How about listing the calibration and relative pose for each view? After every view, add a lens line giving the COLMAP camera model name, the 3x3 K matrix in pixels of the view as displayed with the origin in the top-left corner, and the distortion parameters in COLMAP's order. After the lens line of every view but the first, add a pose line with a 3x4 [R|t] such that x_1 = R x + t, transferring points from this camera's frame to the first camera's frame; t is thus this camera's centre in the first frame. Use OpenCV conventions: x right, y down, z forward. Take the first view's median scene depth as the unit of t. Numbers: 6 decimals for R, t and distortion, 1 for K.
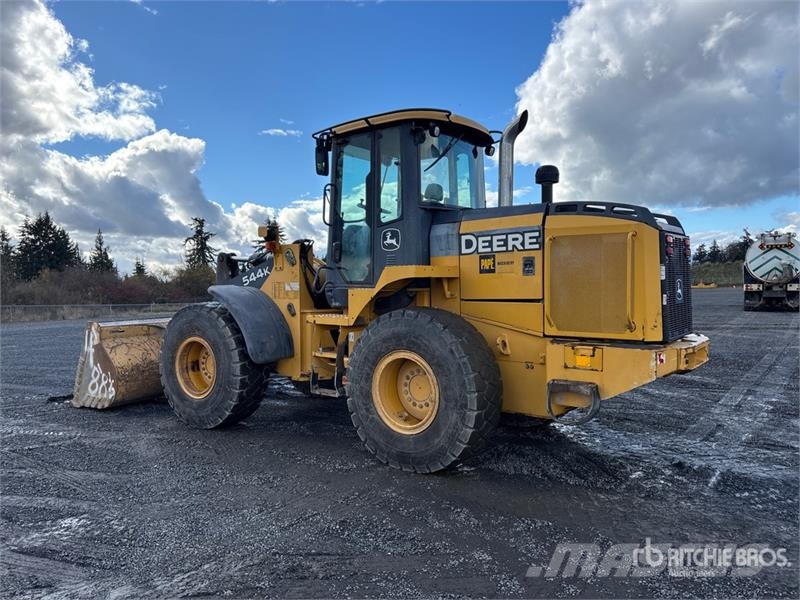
lens RADIAL K [[607.2, 0, 400.0], [0, 607.2, 300.0], [0, 0, 1]] dist [0.038149, 0.002409]
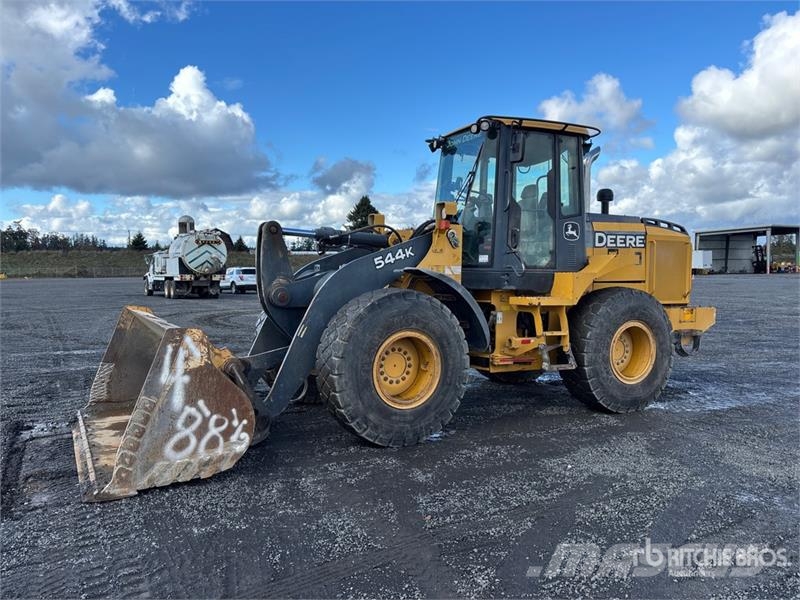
lens RADIAL K [[610.3, 0, 404.7], [0, 610.3, 301.7], [0, 0, 1]] dist [0.007478, -0.002965]
pose [[0.424780, -0.030165, 0.904794, -1.278072], [0.015301, 0.999541, 0.026140, 0.001707], [-0.905167, 0.002740, 0.425047, 0.820435]]
